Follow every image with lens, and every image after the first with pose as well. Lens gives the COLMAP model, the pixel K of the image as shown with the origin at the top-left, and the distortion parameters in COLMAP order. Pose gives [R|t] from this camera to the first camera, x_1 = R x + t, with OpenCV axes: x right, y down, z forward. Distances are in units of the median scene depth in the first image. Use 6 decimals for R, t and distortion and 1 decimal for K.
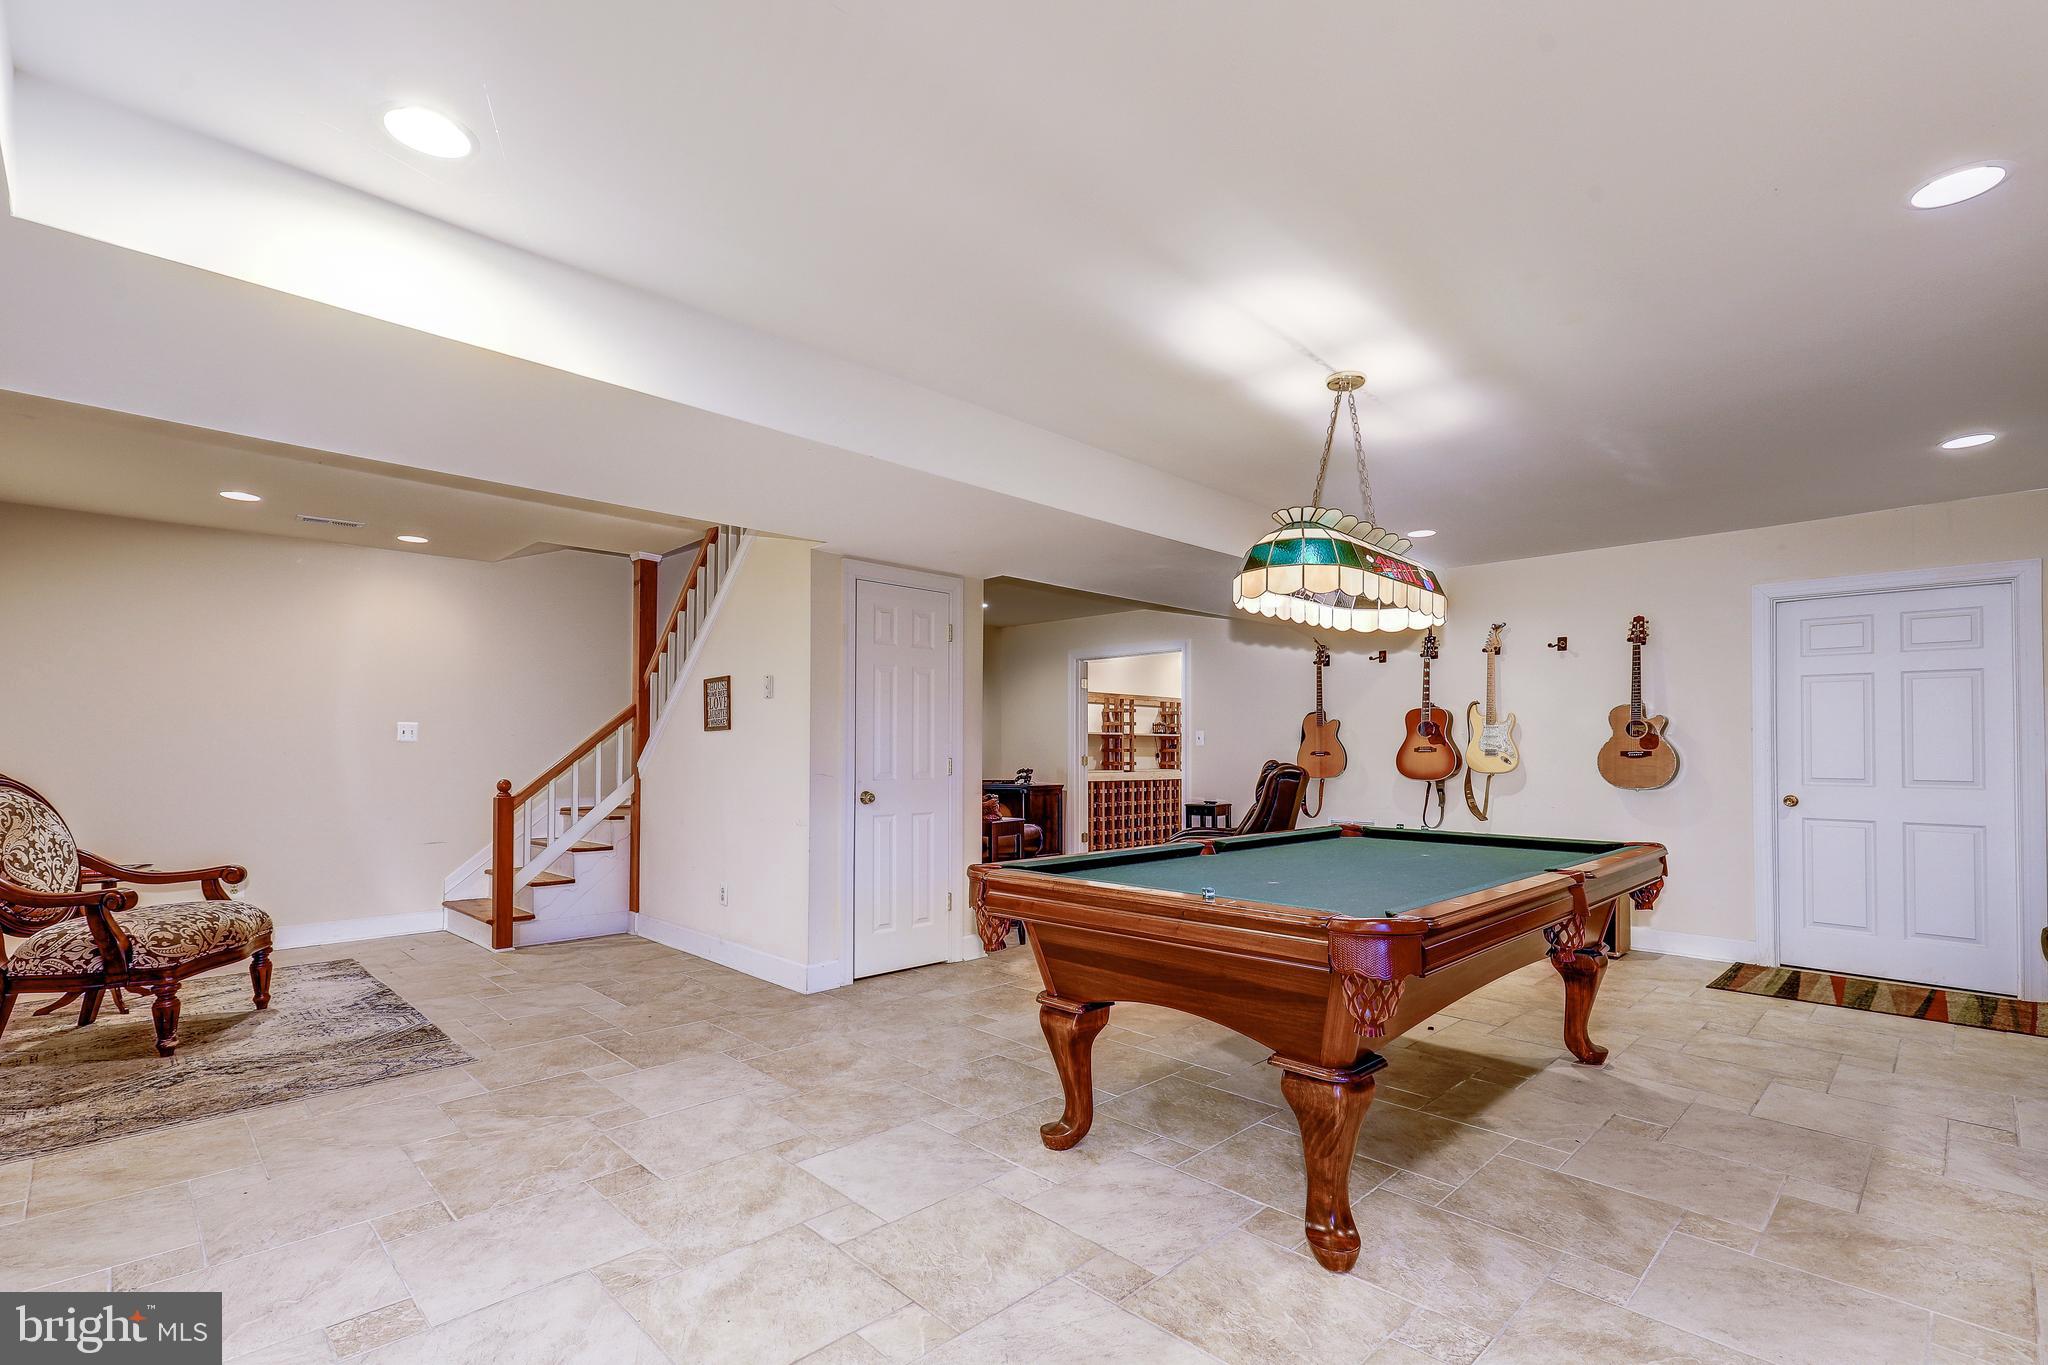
lens RADIAL K [[928.3, 0, 1021.5], [0, 928.3, 717.8], [0, 0, 1]] dist [0.002317, 0.000101]
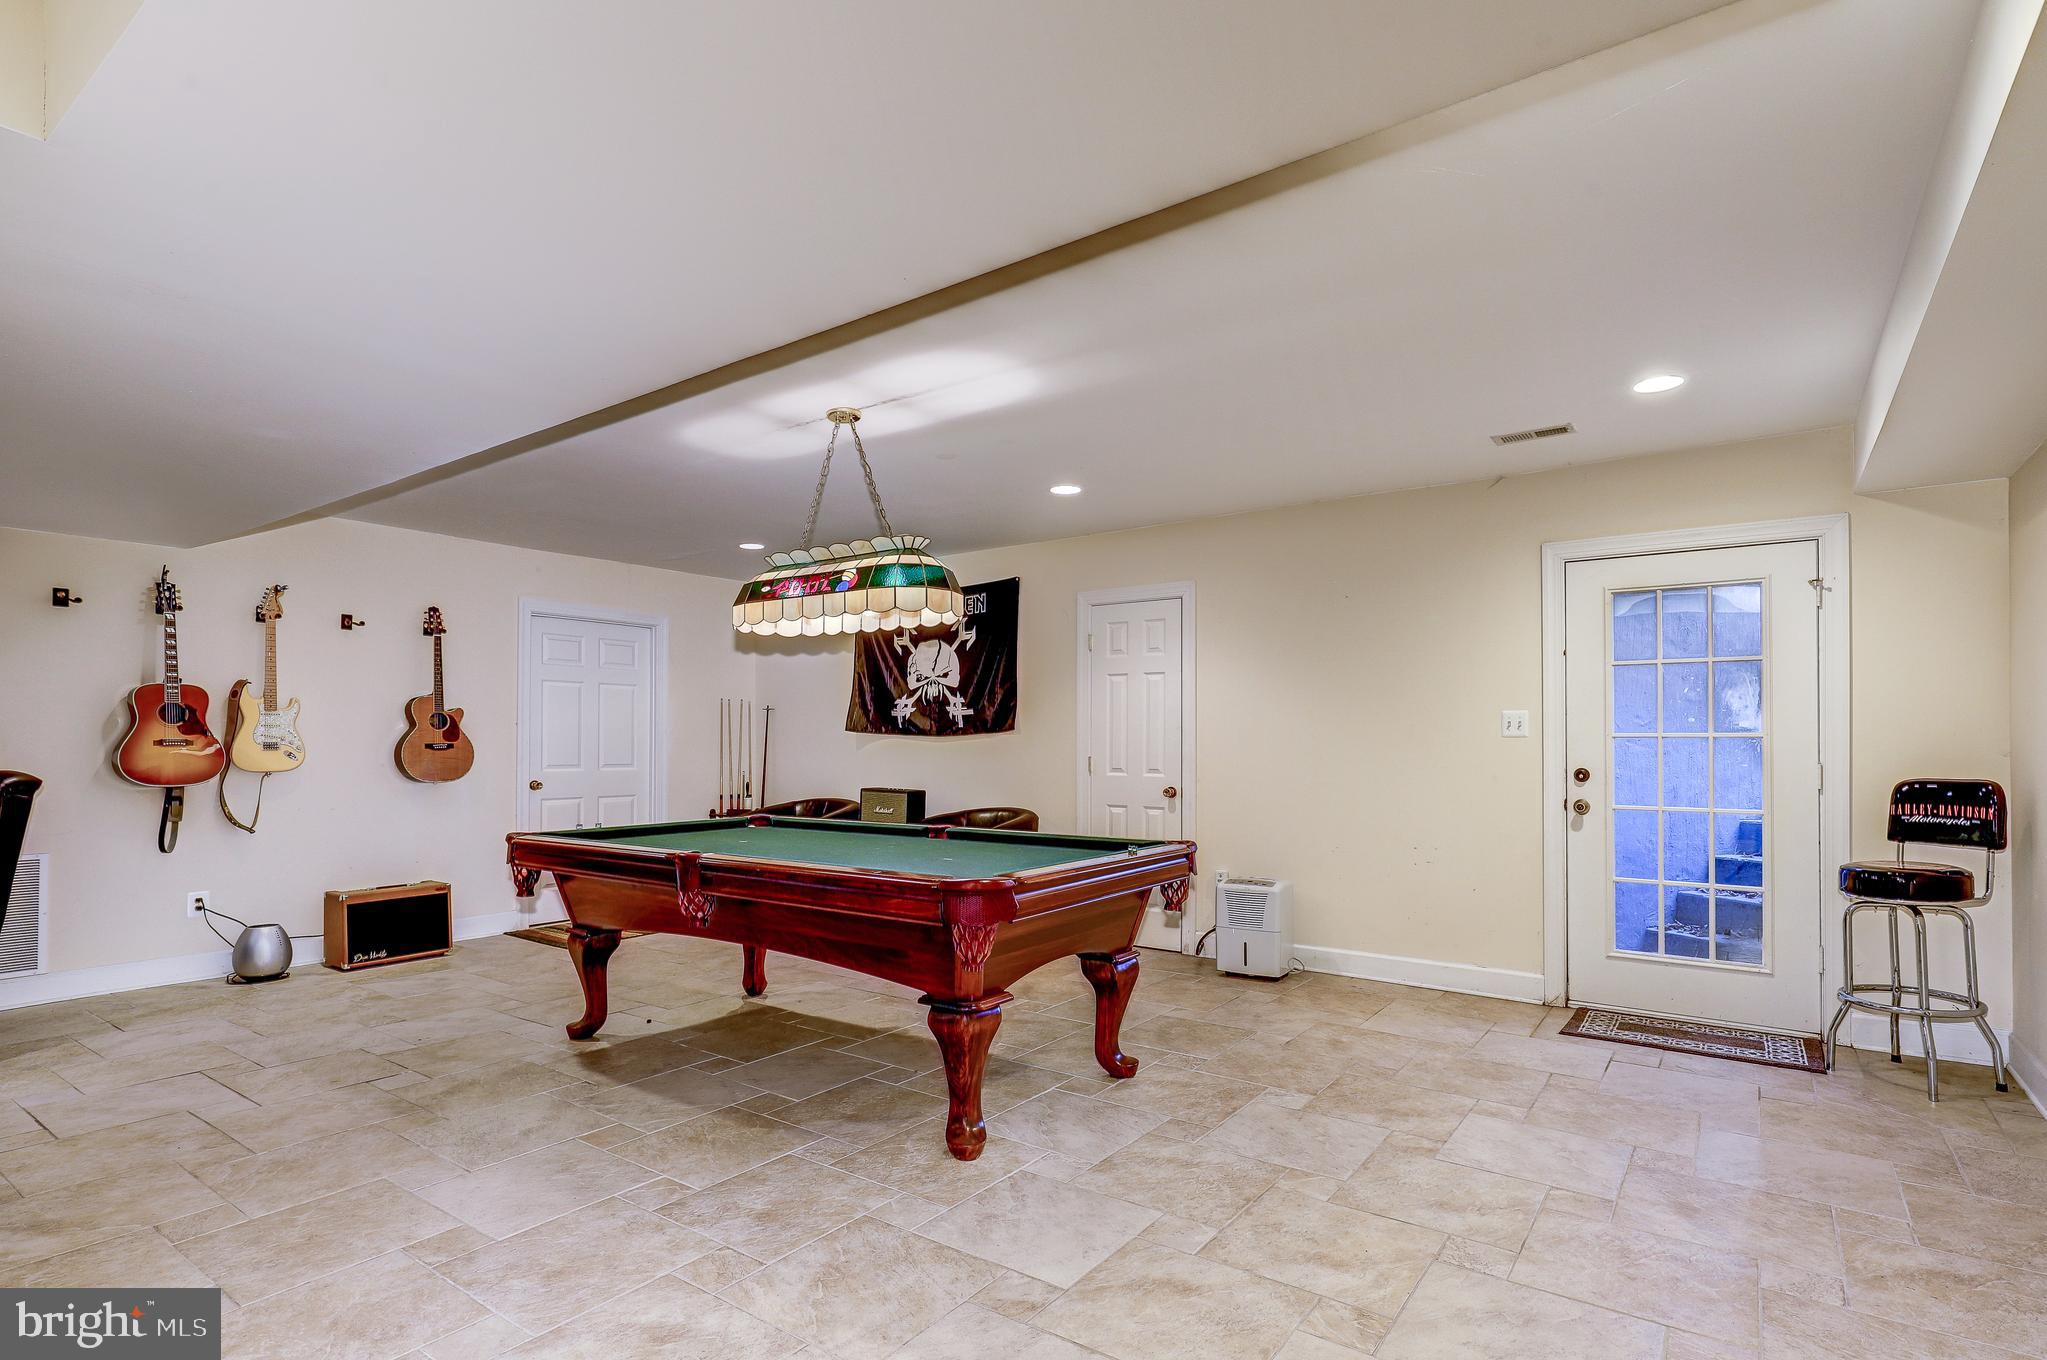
lens RADIAL K [[1037.0, 0, 1013.9], [0, 1037.0, 719.4], [0, 0, 1]] dist [-0.004146, -0.000525]
pose [[-0.168877, 0.018114, 0.985471, -0.732036], [-0.034494, 0.999110, -0.024276, 0.022048], [-0.985033, -0.038093, -0.168102, 0.810391]]
